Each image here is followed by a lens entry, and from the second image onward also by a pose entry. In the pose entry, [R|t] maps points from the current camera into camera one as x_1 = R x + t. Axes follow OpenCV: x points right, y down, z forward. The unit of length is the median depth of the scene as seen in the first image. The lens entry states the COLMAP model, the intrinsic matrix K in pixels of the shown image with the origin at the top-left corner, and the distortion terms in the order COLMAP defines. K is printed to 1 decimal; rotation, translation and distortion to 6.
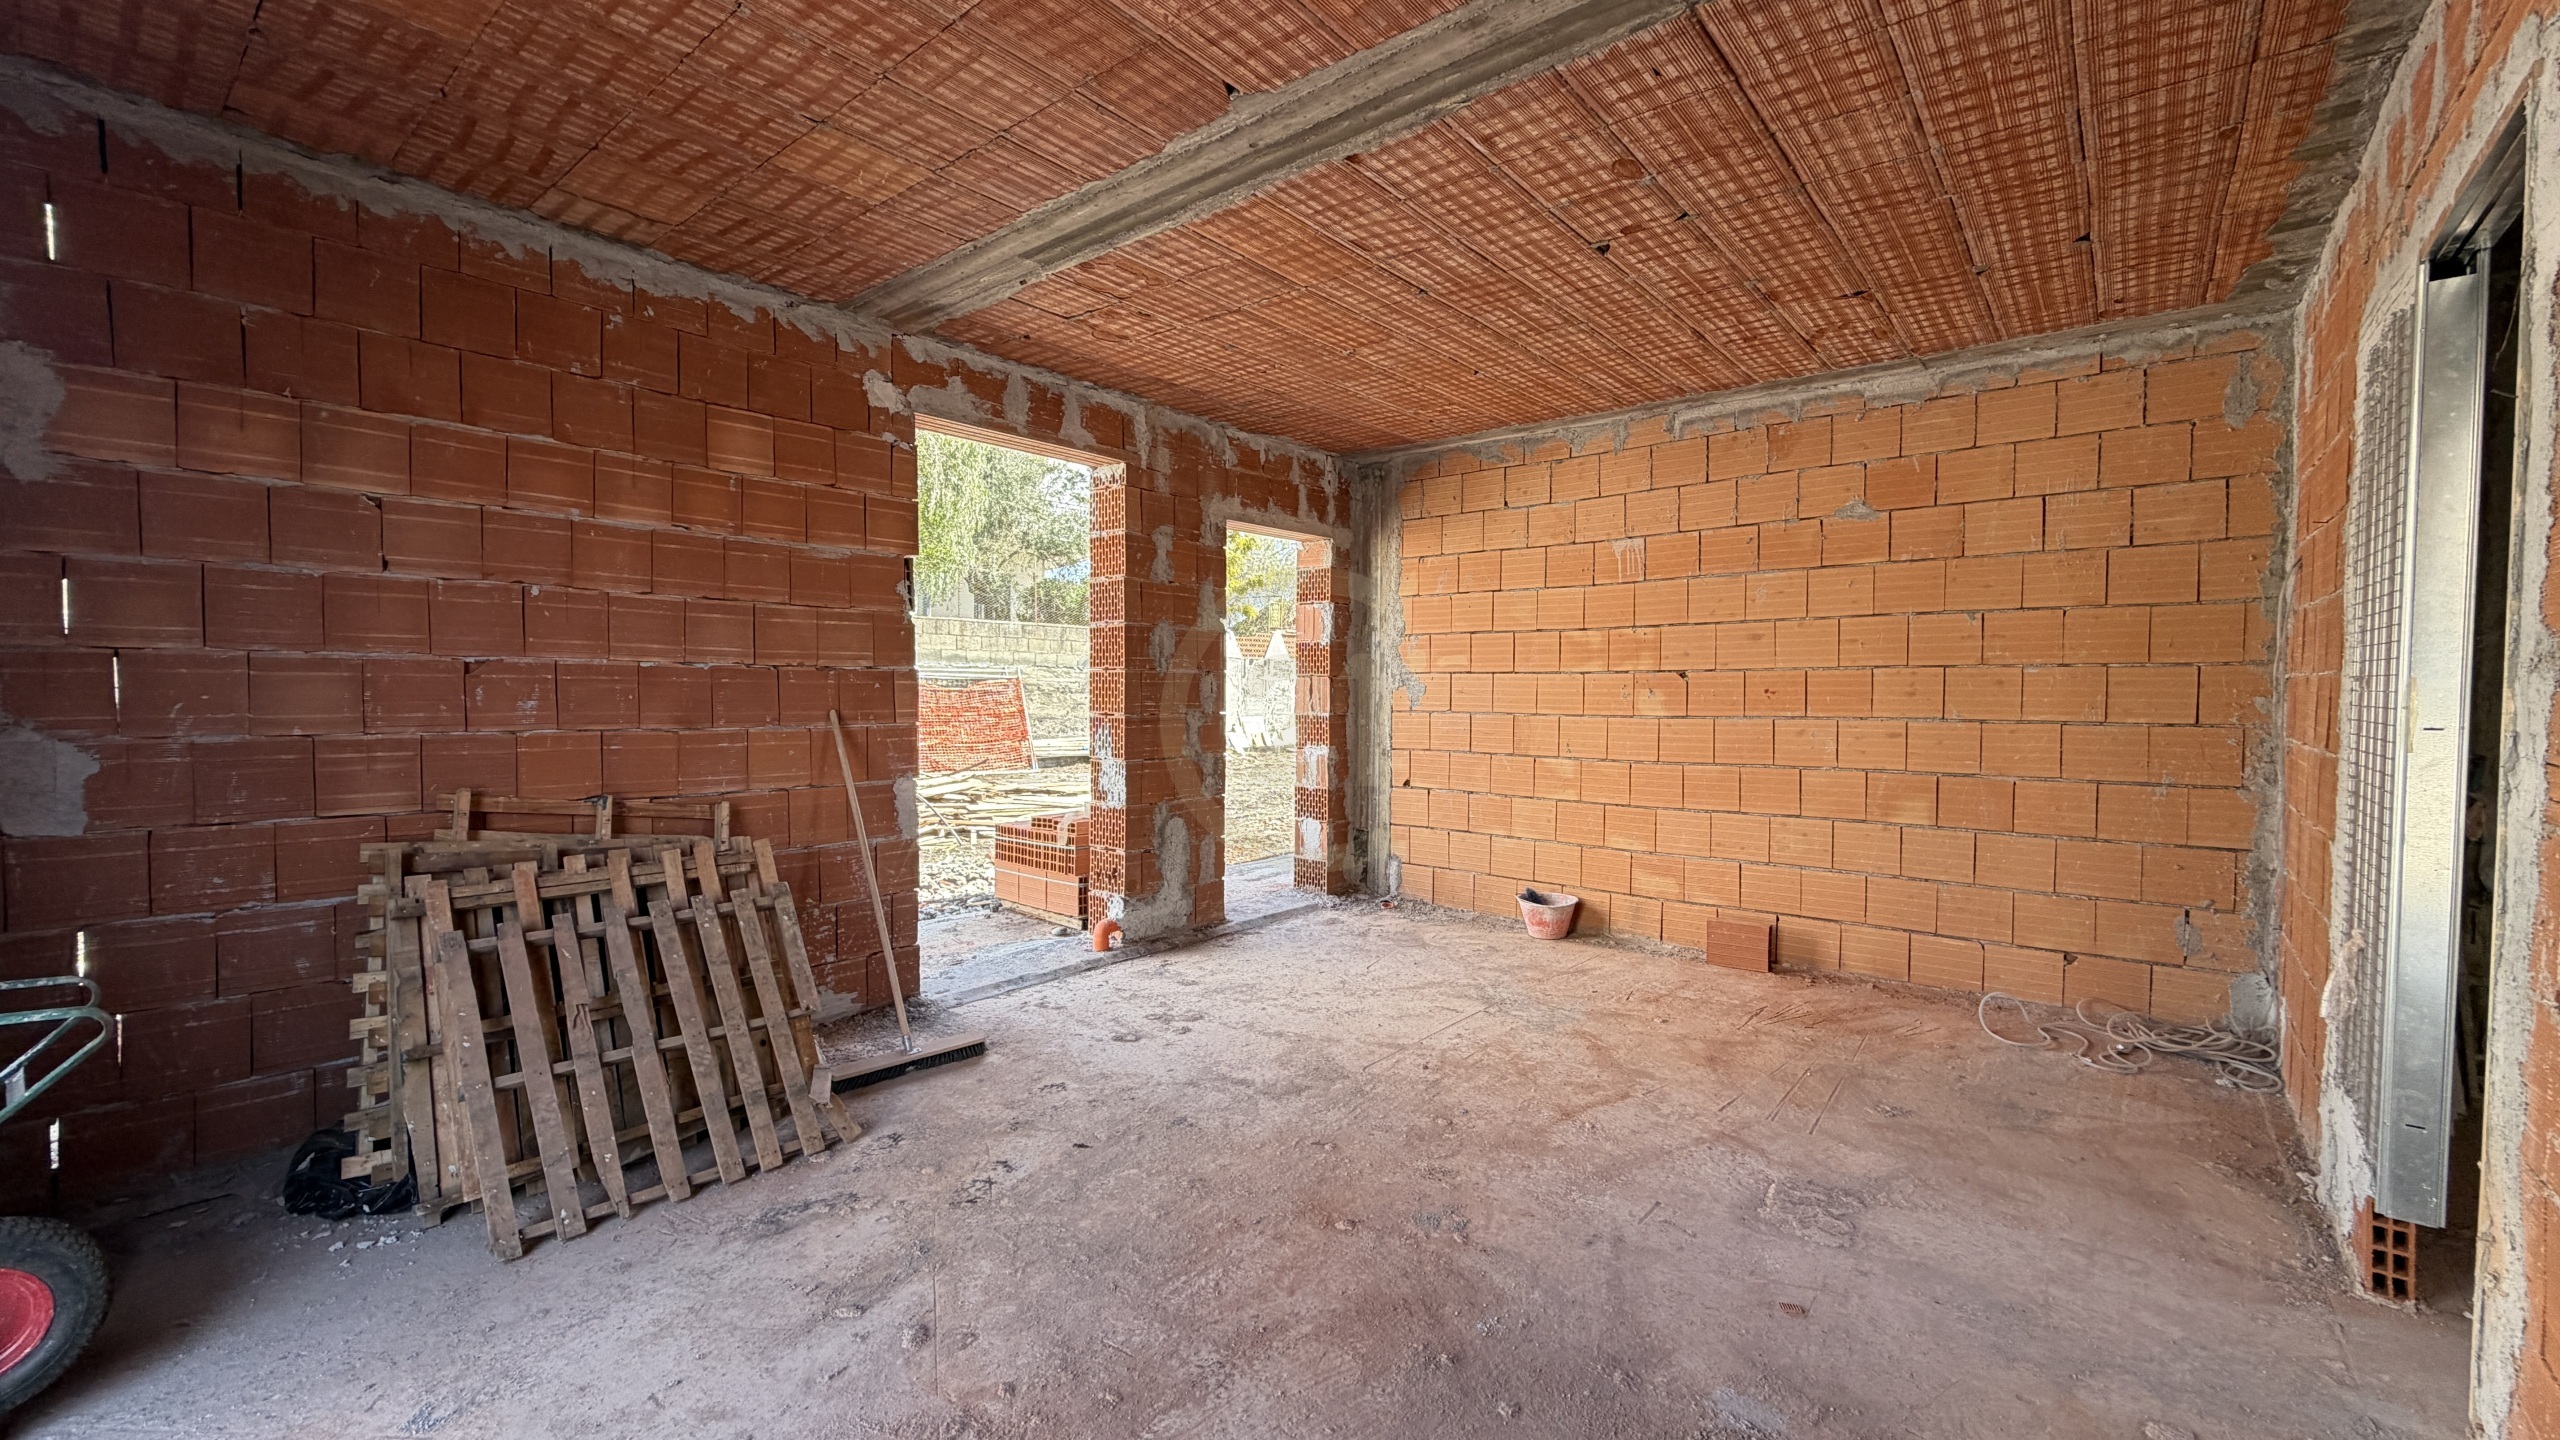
lens RADIAL K [[1004.1, 0, 1276.9], [0, 1004.1, 721.6], [0, 0, 1]] dist [0.013448, -0.000413]
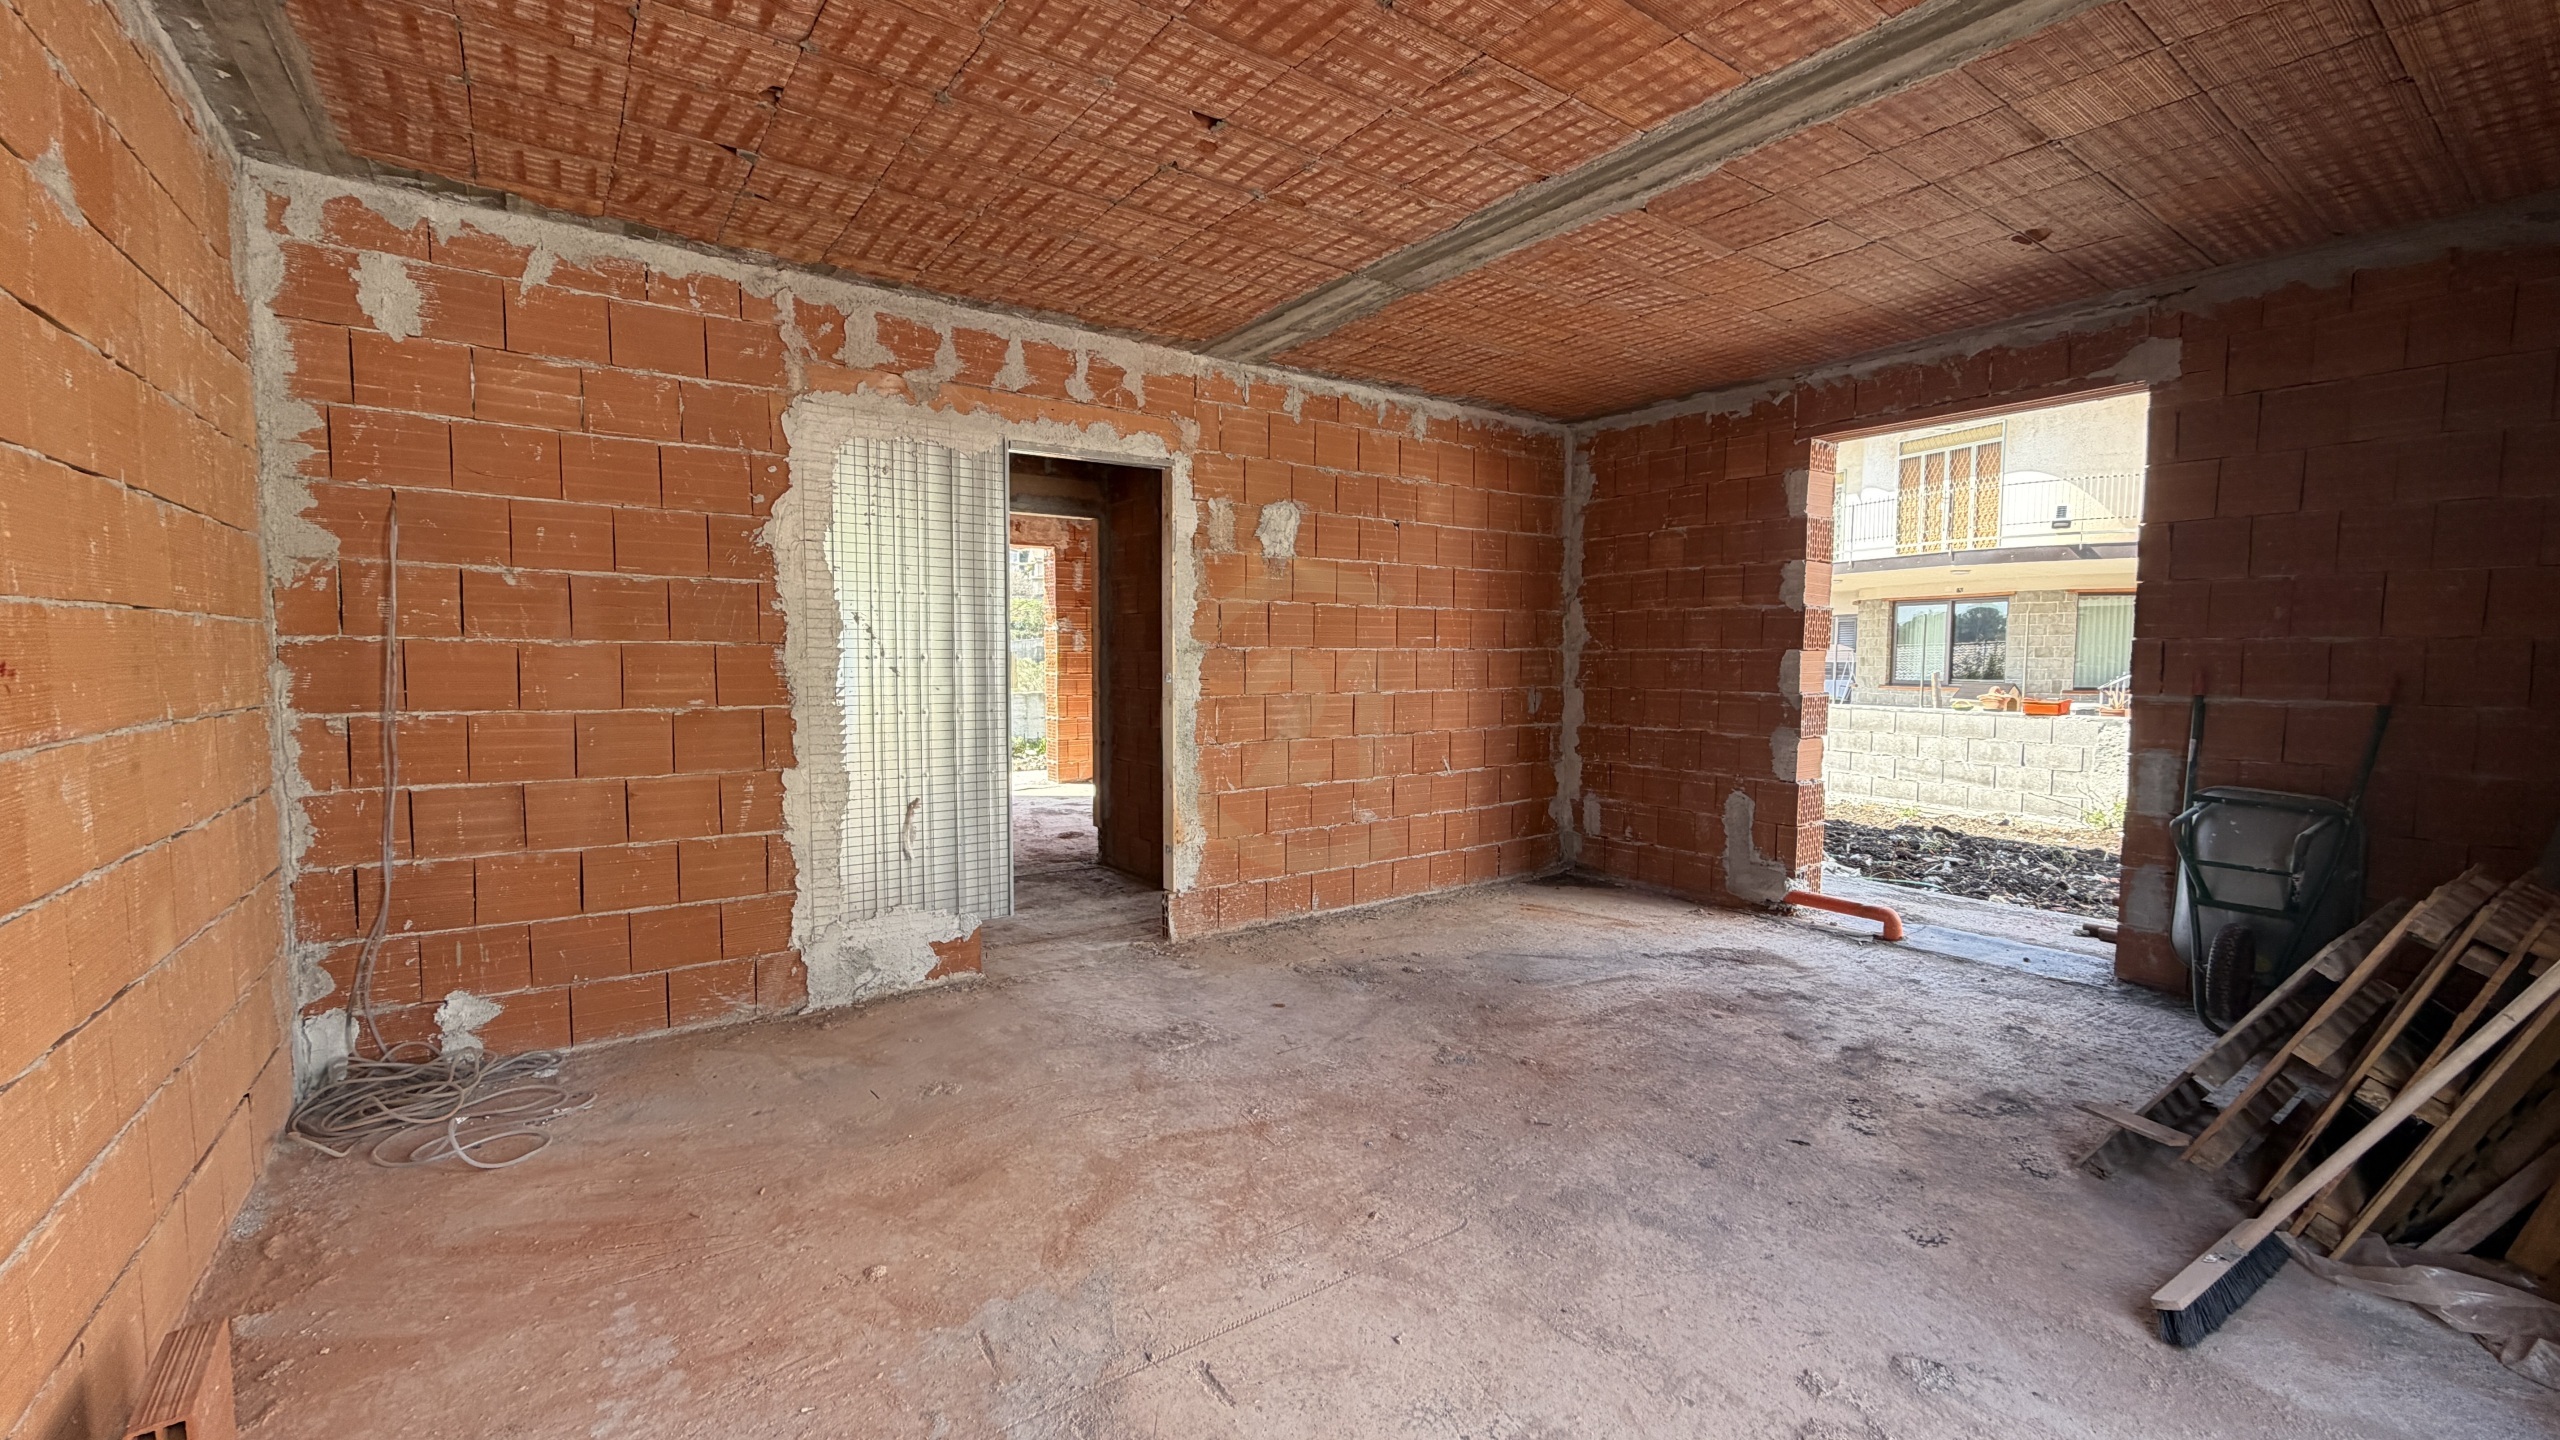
lens RADIAL K [[1004.1, 0, 1282.8], [0, 1004.1, 720.3], [0, 0, 1]] dist [0.013448, -0.000413]
pose [[-0.968066, -0.024728, 0.249472, 0.050666], [0.000417, 0.994963, 0.100240, -0.071818], [-0.250694, 0.097143, -0.963180, 1.897496]]
